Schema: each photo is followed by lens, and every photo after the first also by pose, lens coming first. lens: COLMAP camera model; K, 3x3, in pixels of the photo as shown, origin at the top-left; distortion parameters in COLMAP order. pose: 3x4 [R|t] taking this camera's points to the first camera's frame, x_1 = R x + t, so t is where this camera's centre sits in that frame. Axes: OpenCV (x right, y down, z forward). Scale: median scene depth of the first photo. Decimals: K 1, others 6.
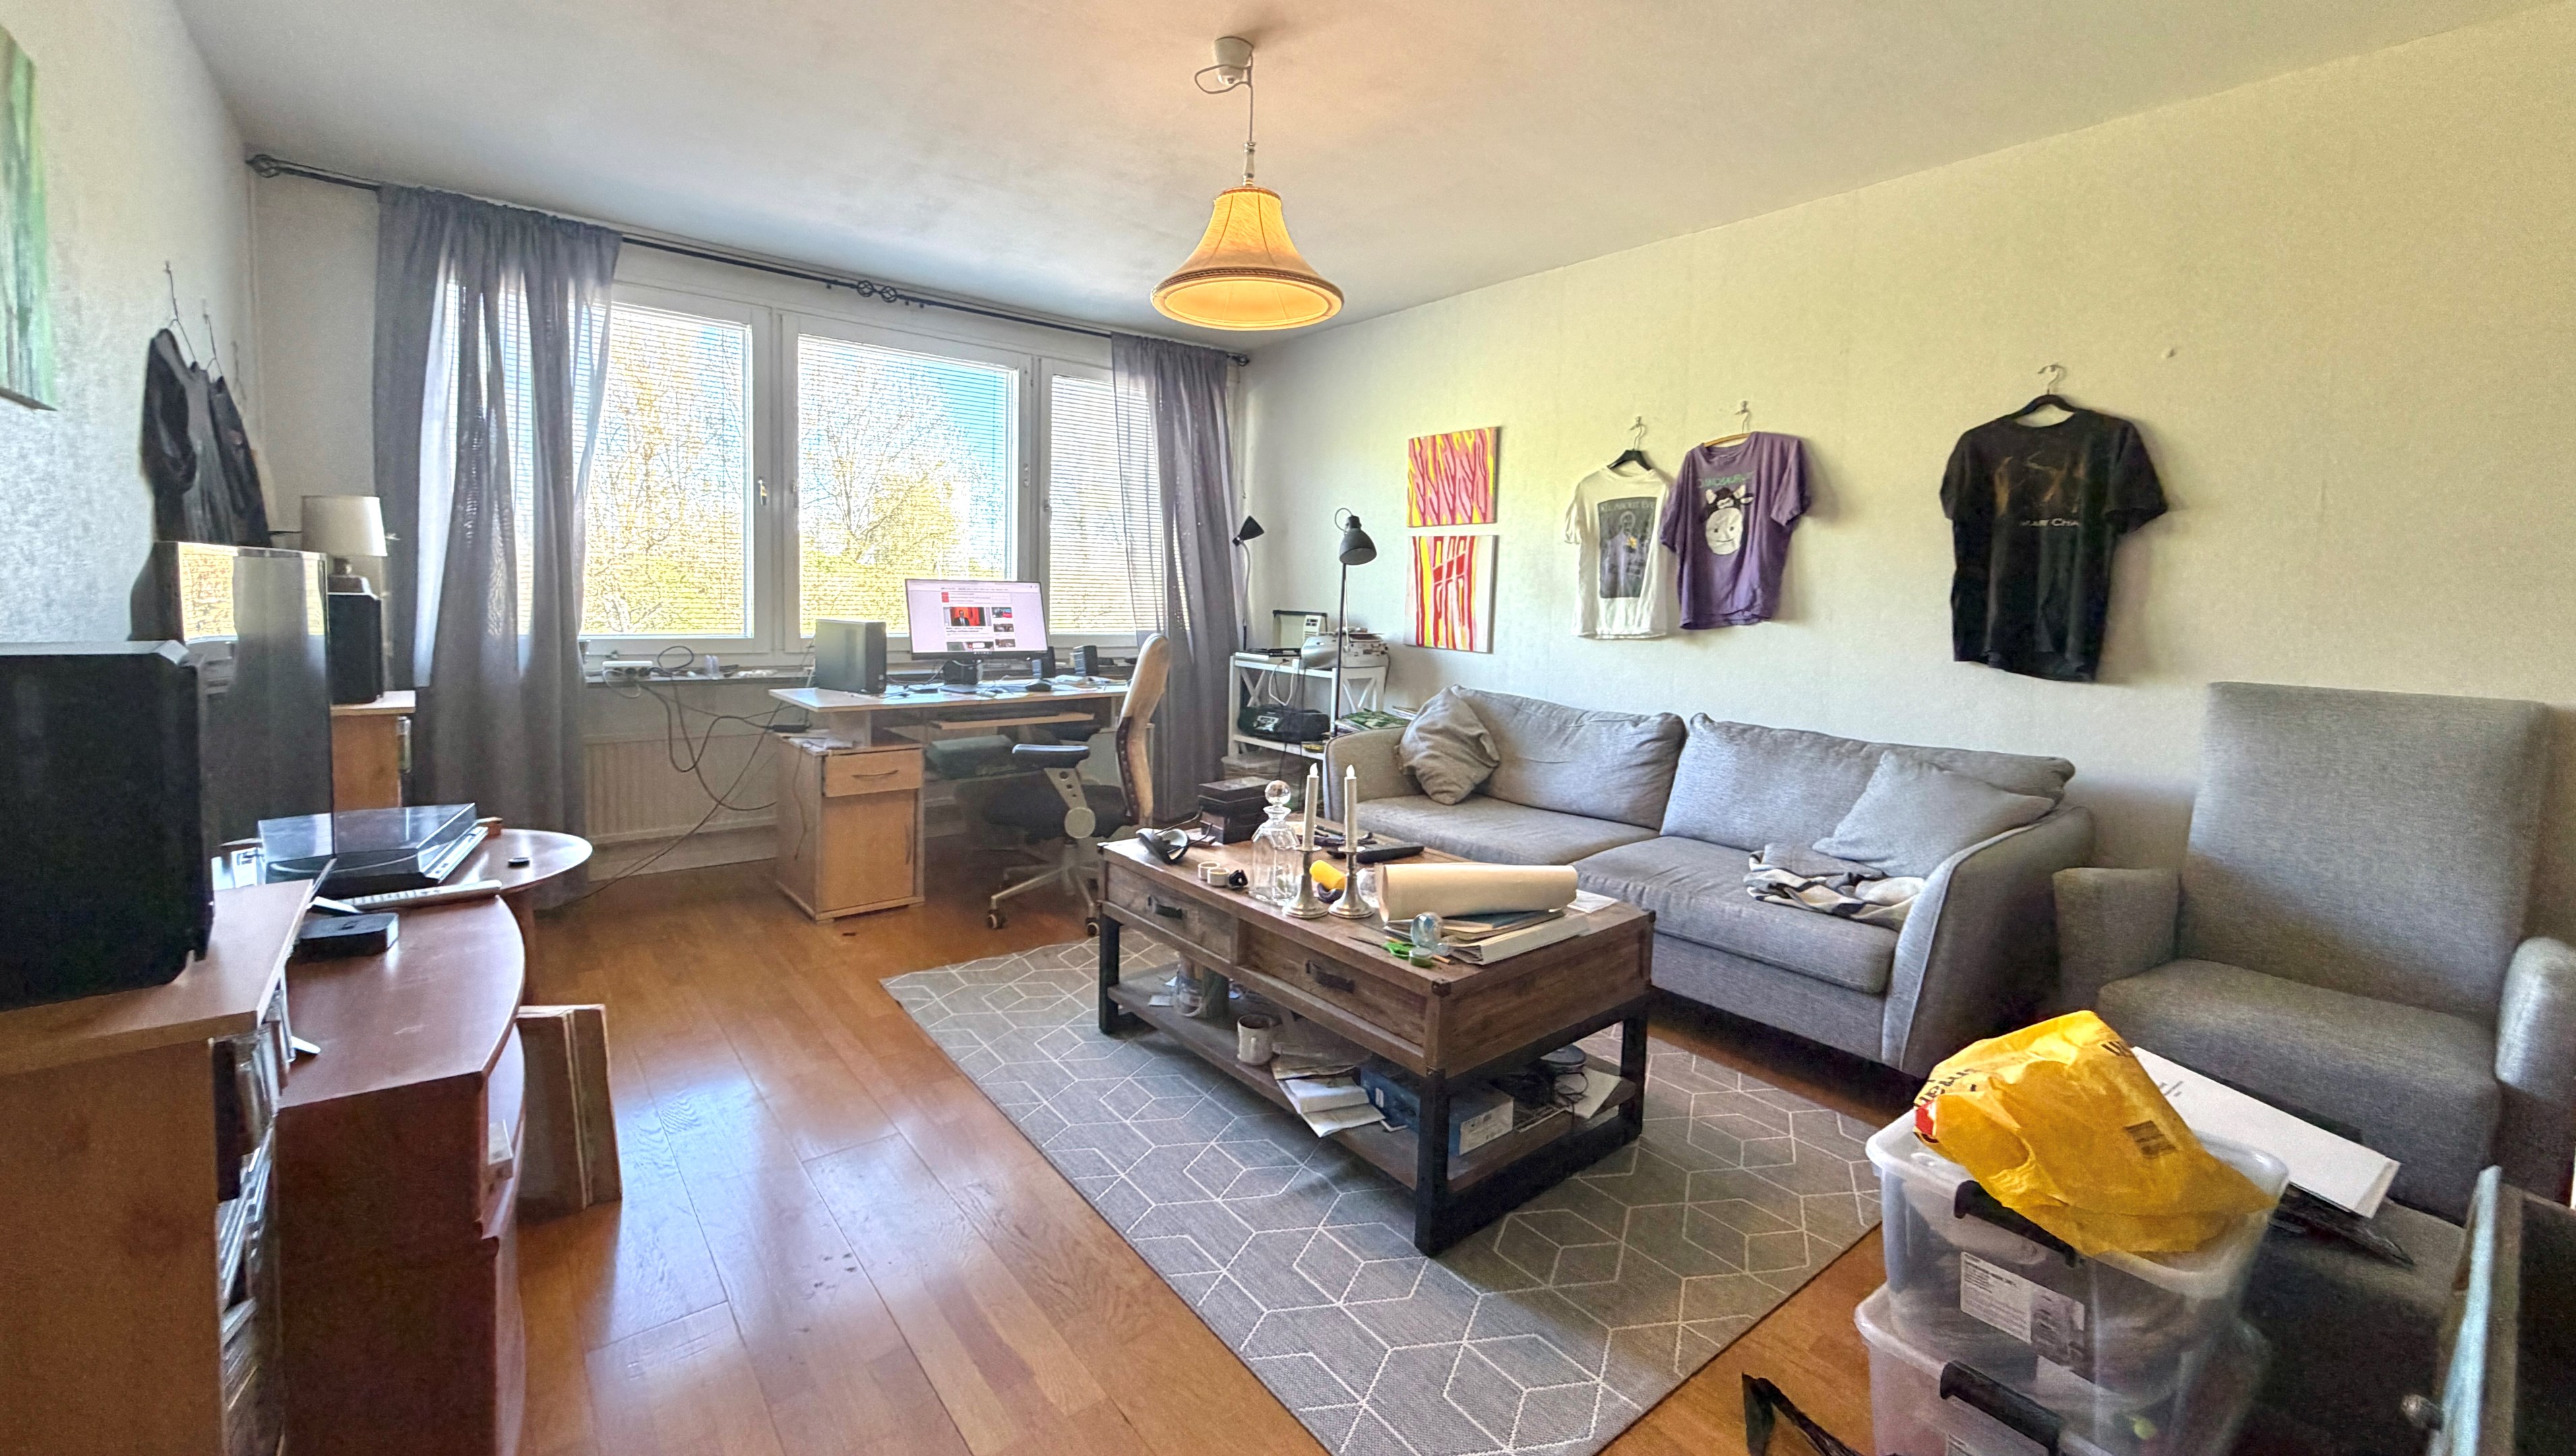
lens RADIAL K [[1028.7, 0, 1278.3], [0, 1028.7, 655.0], [0, 0, 1]] dist [0.000636, 0.000140]
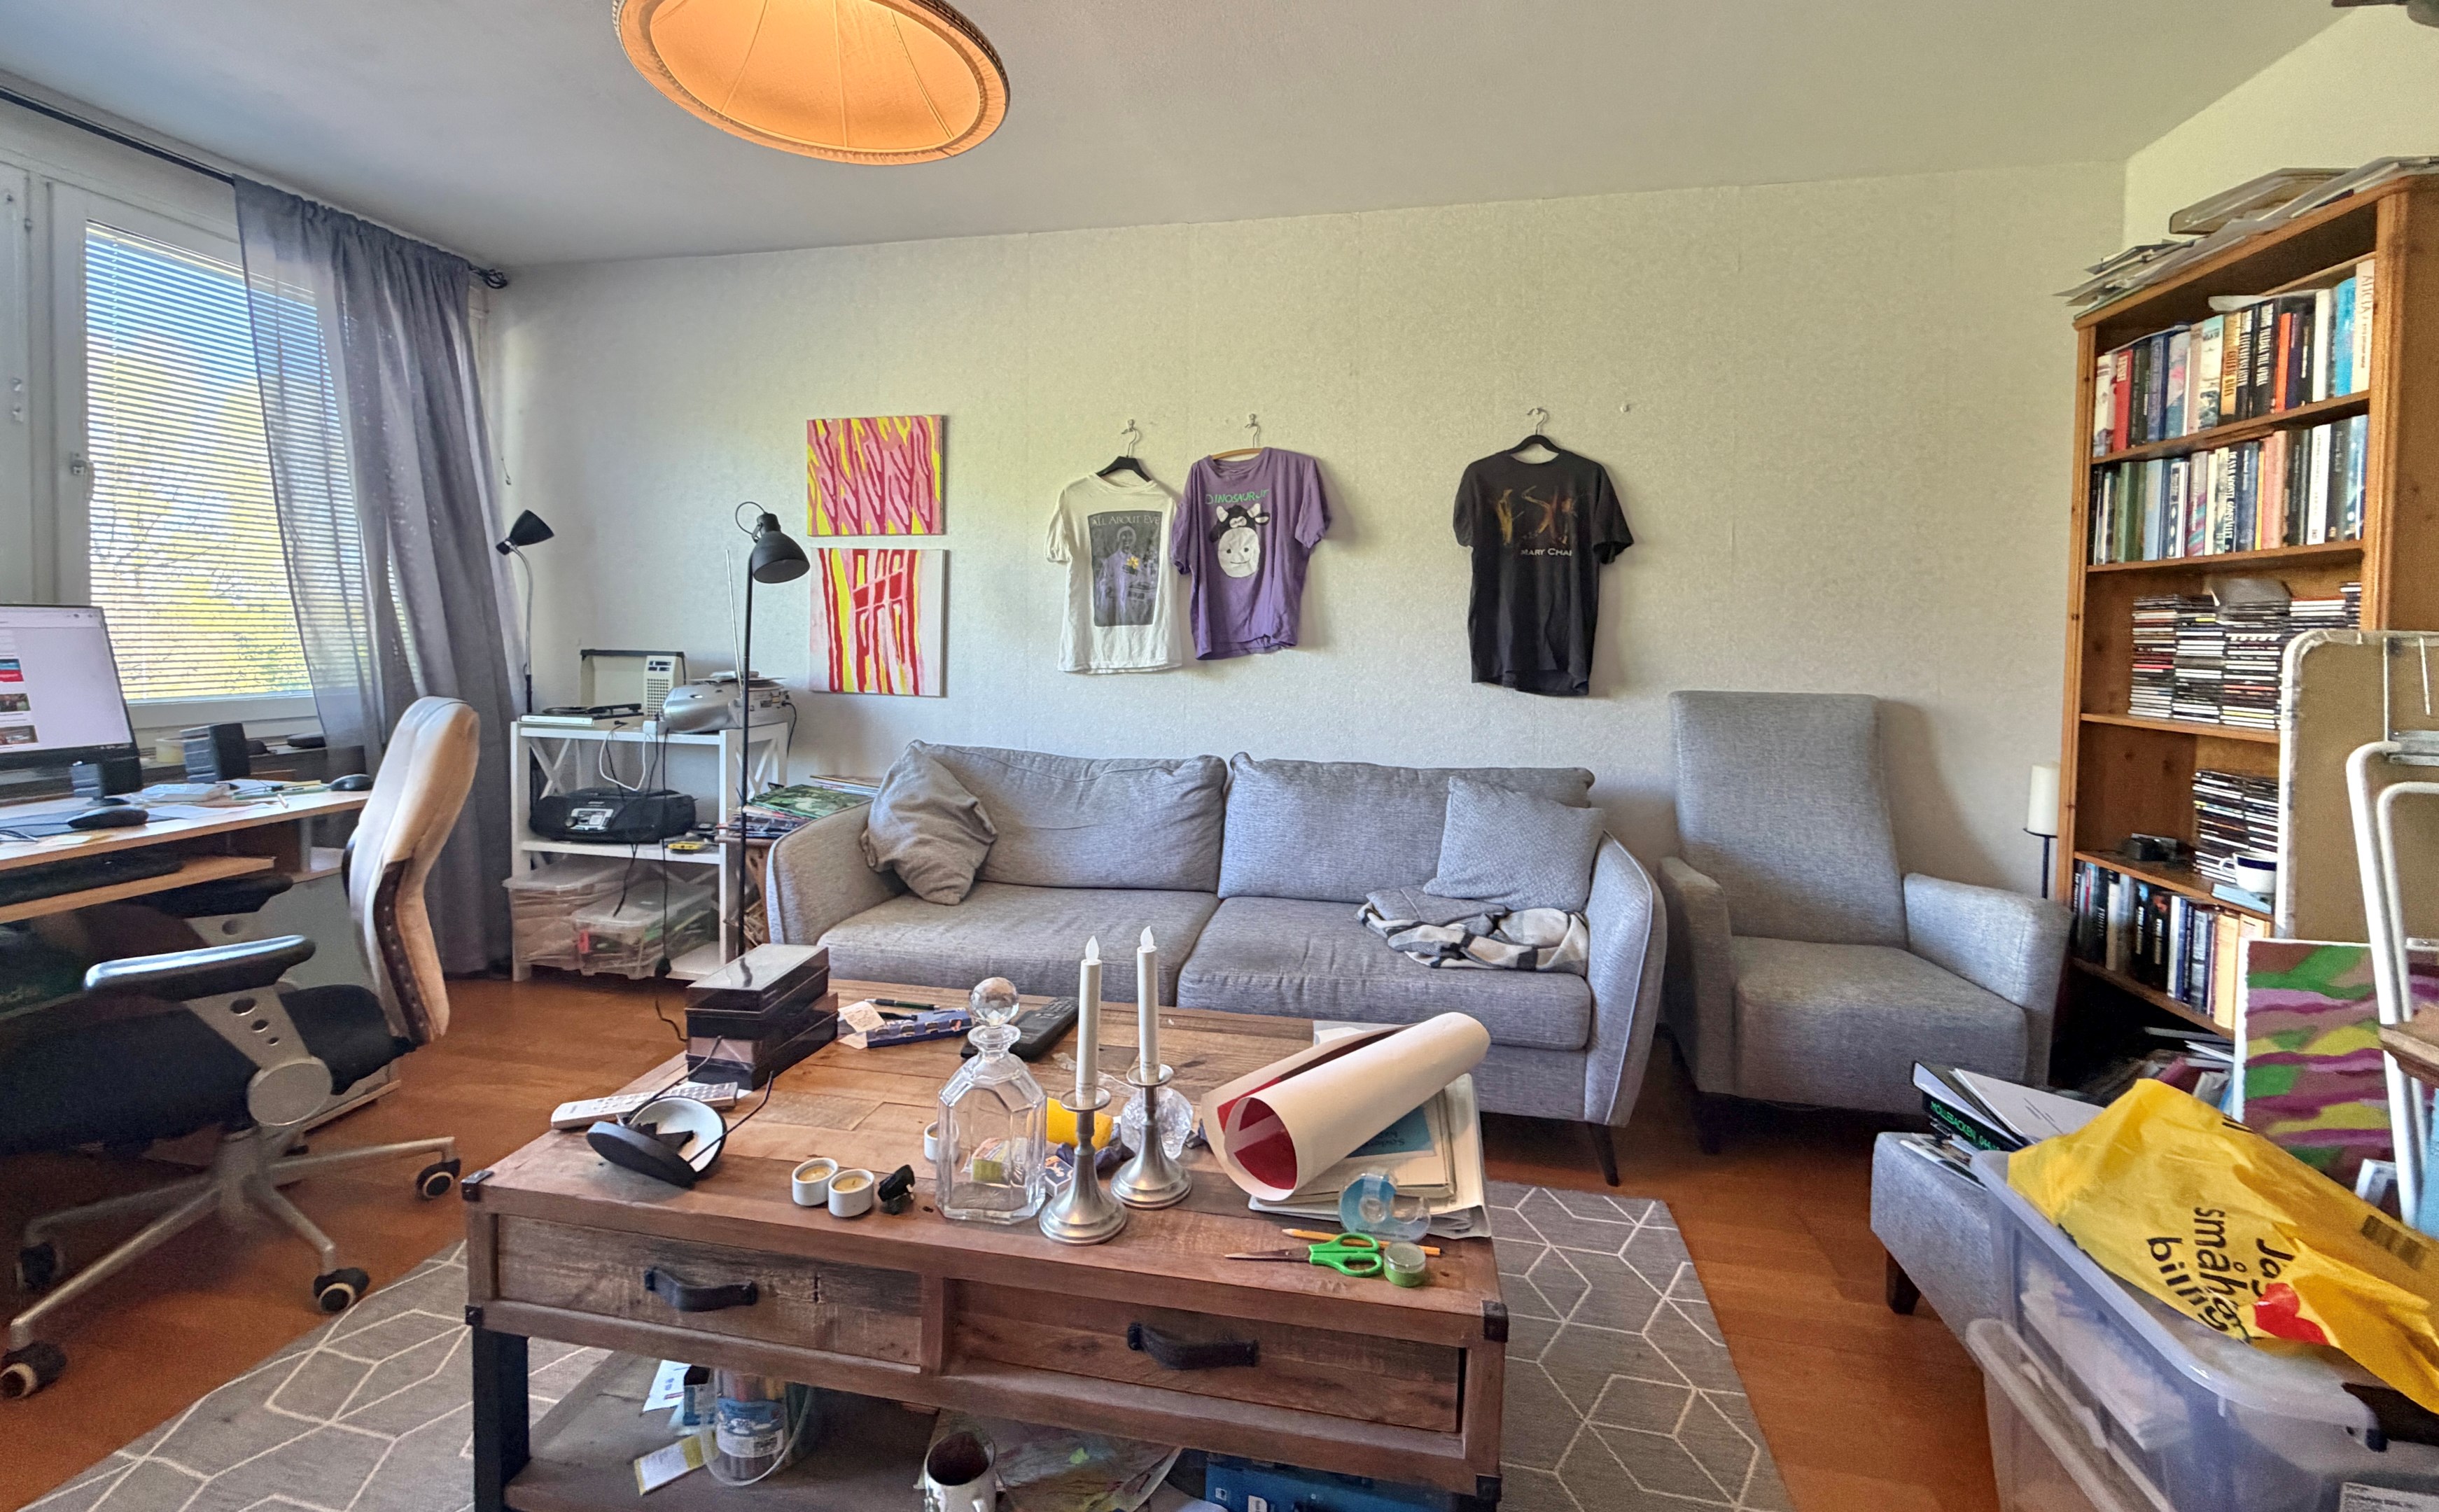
lens RADIAL K [[971.6, 0, 1209.6], [0, 971.6, 658.8], [0, 0, 1]] dist [-0.000269, 0.000217]
pose [[0.765067, -0.033450, 0.643081, -0.141411], [0.047410, 0.998866, -0.004447, -0.021054], [-0.642203, 0.033891, 0.765785, 0.334980]]
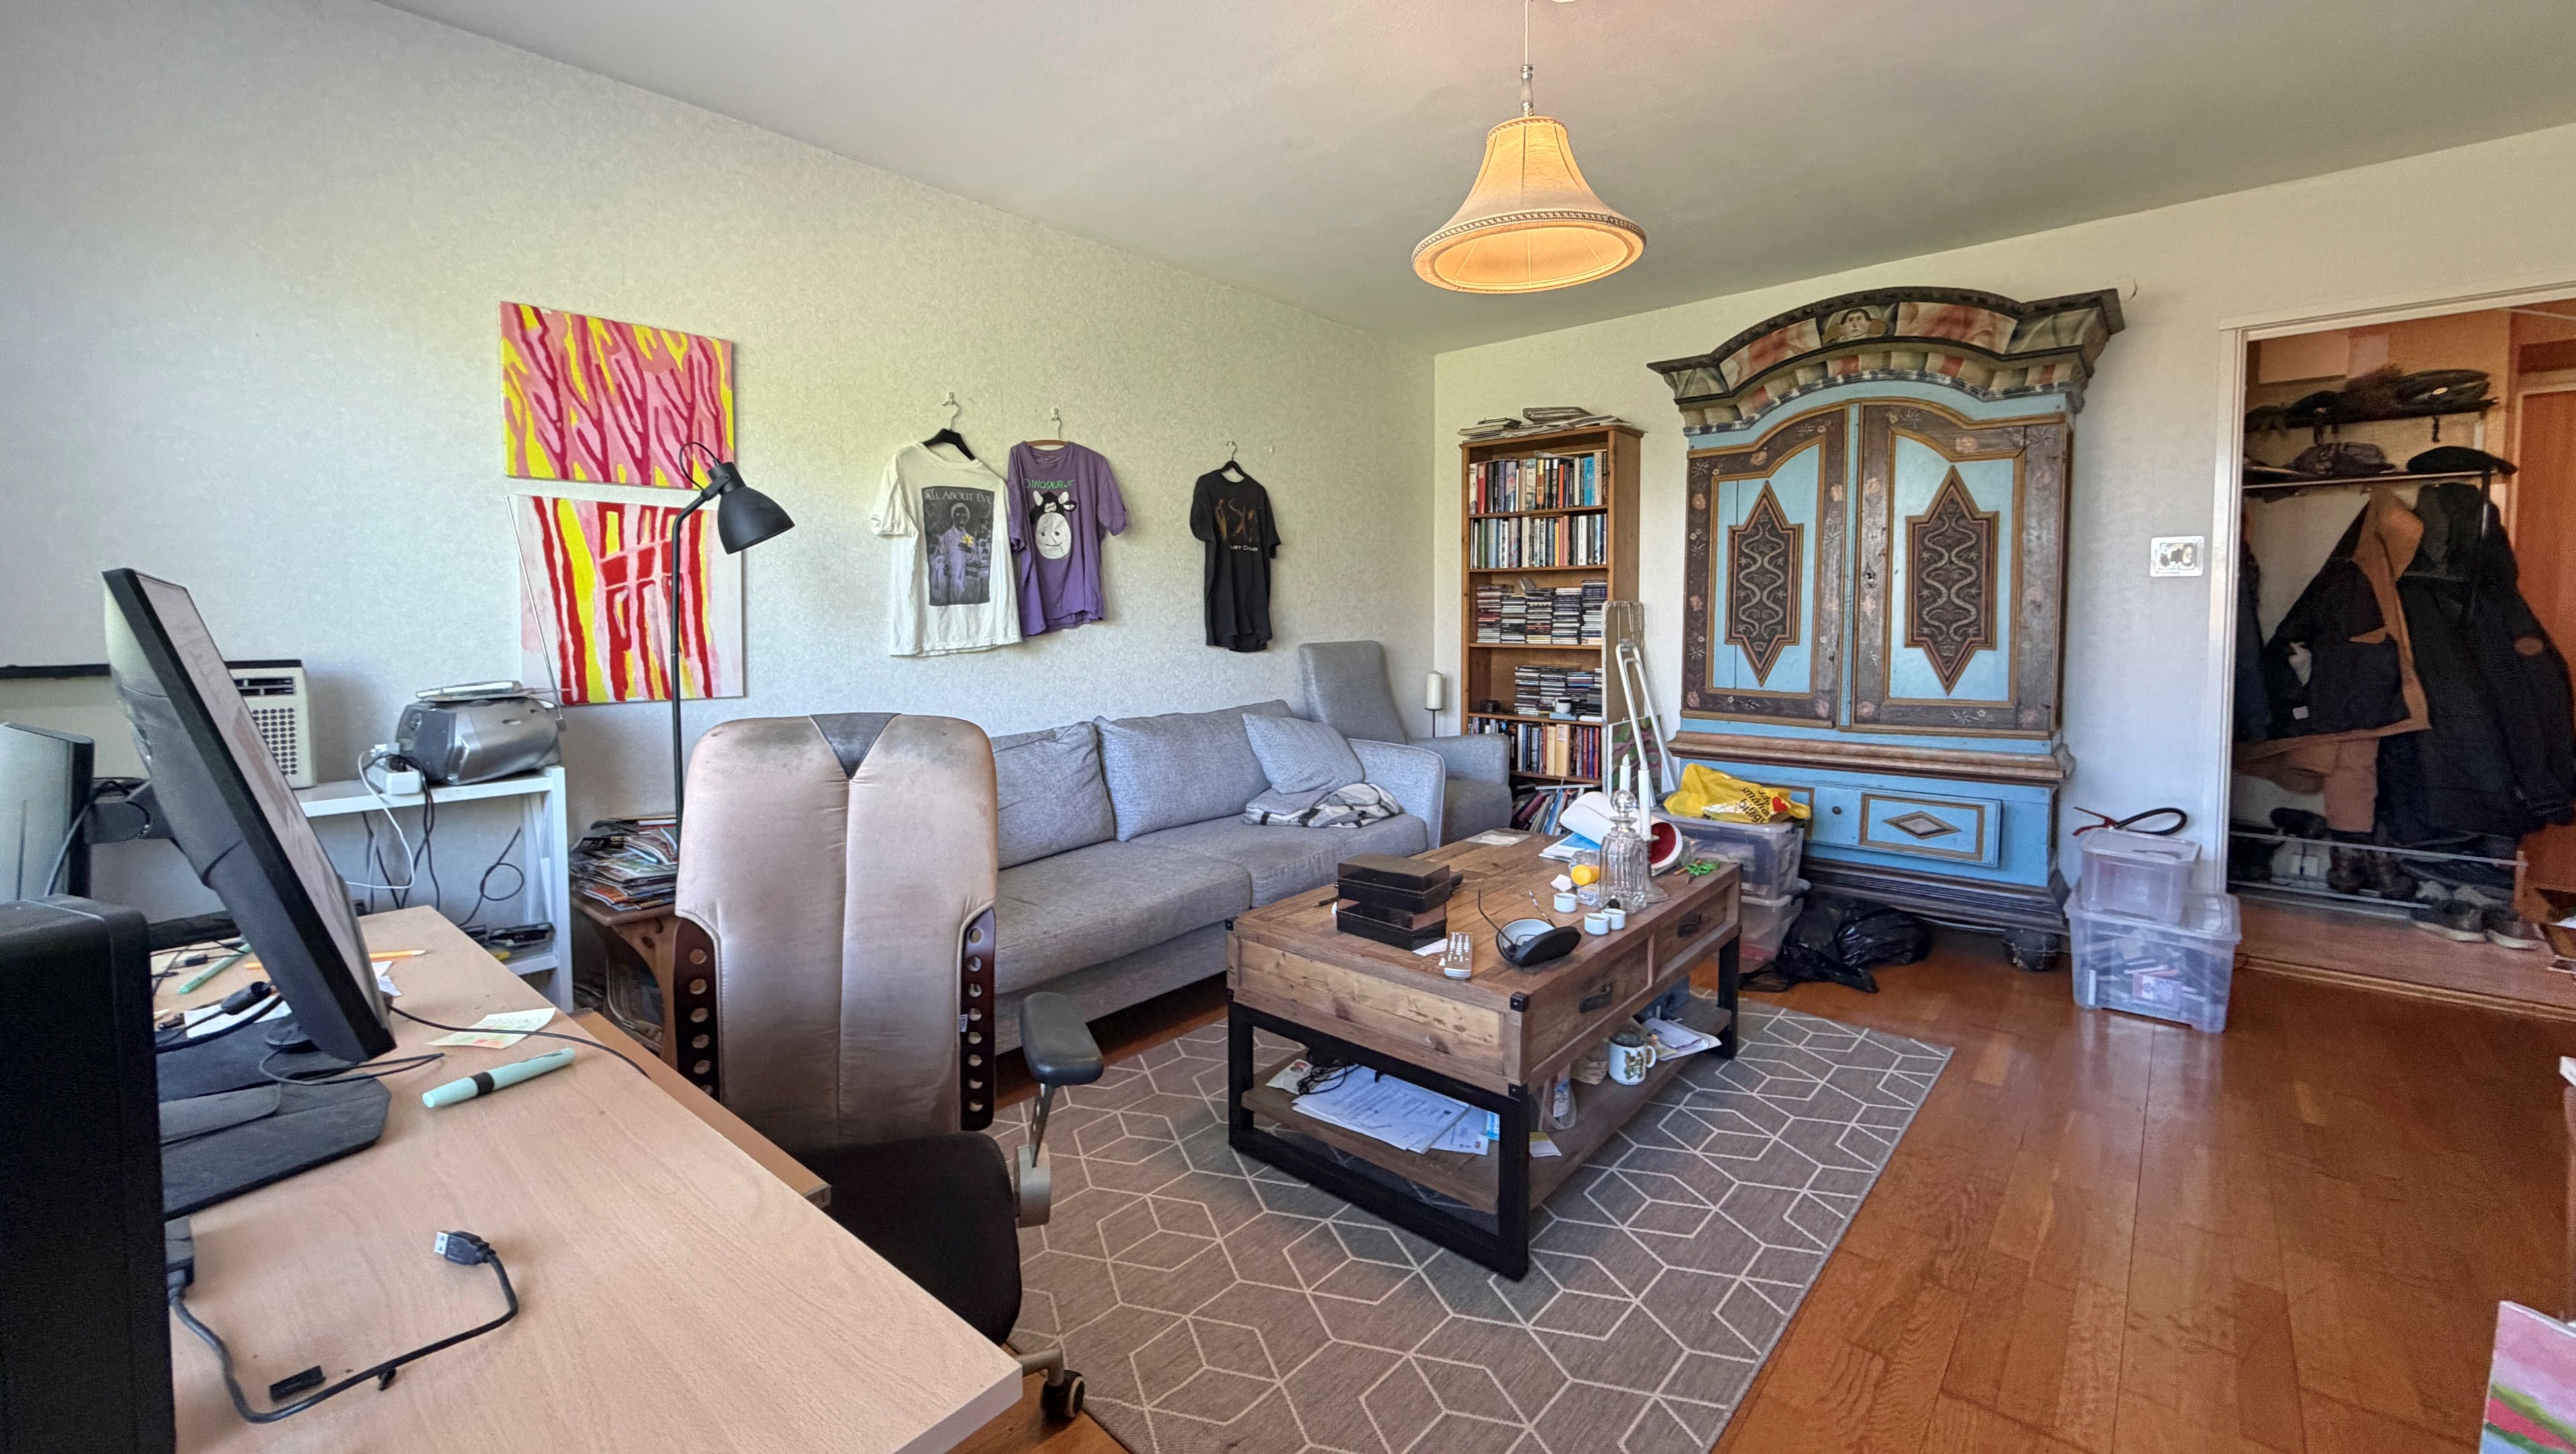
lens RADIAL K [[1028.8, 0, 1287.9], [0, 1028.8, 657.9], [0, 0, 1]] dist [0.000636, 0.000140]
pose [[-0.172854, -0.071347, 0.982360, -0.562103], [0.063112, 0.994521, 0.083335, -0.067365], [-0.982923, 0.076403, -0.167404, 0.902008]]
